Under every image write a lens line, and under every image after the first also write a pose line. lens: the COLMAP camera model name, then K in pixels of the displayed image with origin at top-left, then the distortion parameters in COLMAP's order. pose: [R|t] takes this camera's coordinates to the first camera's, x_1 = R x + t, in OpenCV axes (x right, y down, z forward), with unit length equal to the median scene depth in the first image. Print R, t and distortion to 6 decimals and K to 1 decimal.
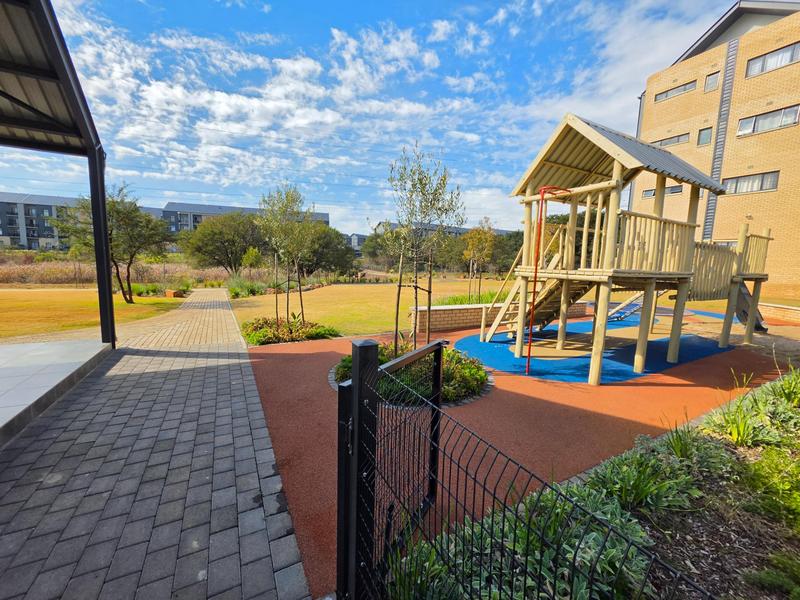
lens RADIAL K [[322.1, 0, 399.2], [0, 322.1, 306.3], [0, 0, 1]] dist [0.000572, 0.000106]
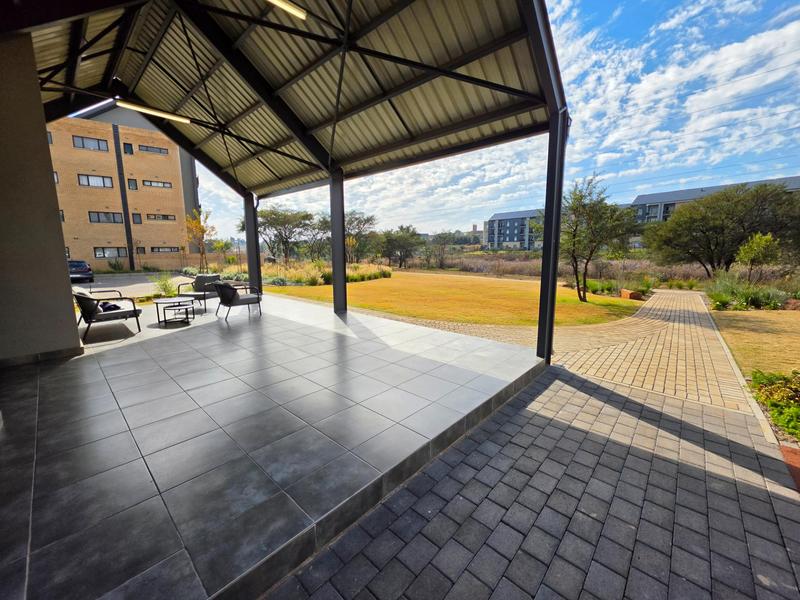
lens RADIAL K [[322.1, 0, 395.9], [0, 322.1, 301.0], [0, 0, 1]] dist [0.000572, 0.000106]
pose [[0.326320, 0.111874, -0.938616, -0.045901], [-0.115106, 0.990285, 0.078015, -0.008054], [0.938225, 0.082583, 0.336027, 0.060972]]
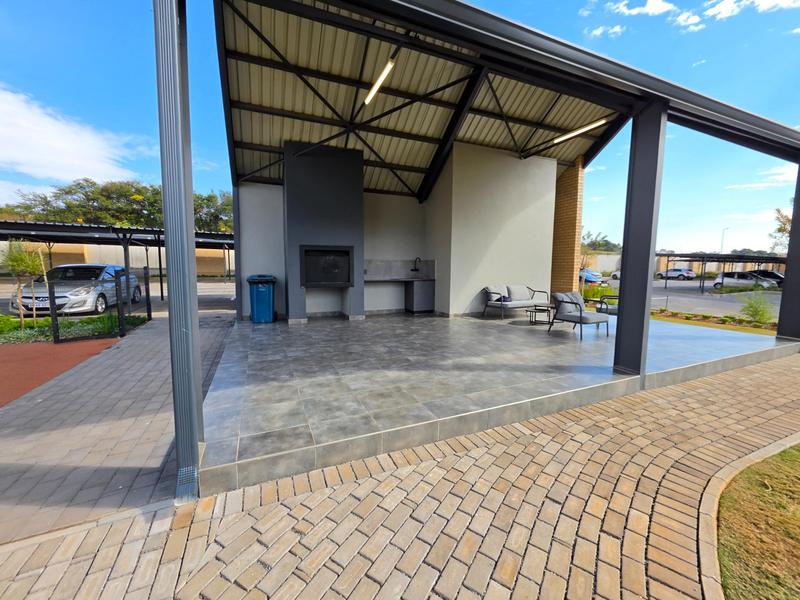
lens RADIAL K [[322.1, 0, 398.9], [0, 322.1, 295.6], [0, 0, 1]] dist [0.000572, 0.000106]
pose [[-0.995633, -0.045976, 0.081247, -0.199110], [-0.026018, 0.972492, 0.231480, -0.031493], [-0.089654, 0.228355, -0.969441, 0.222717]]
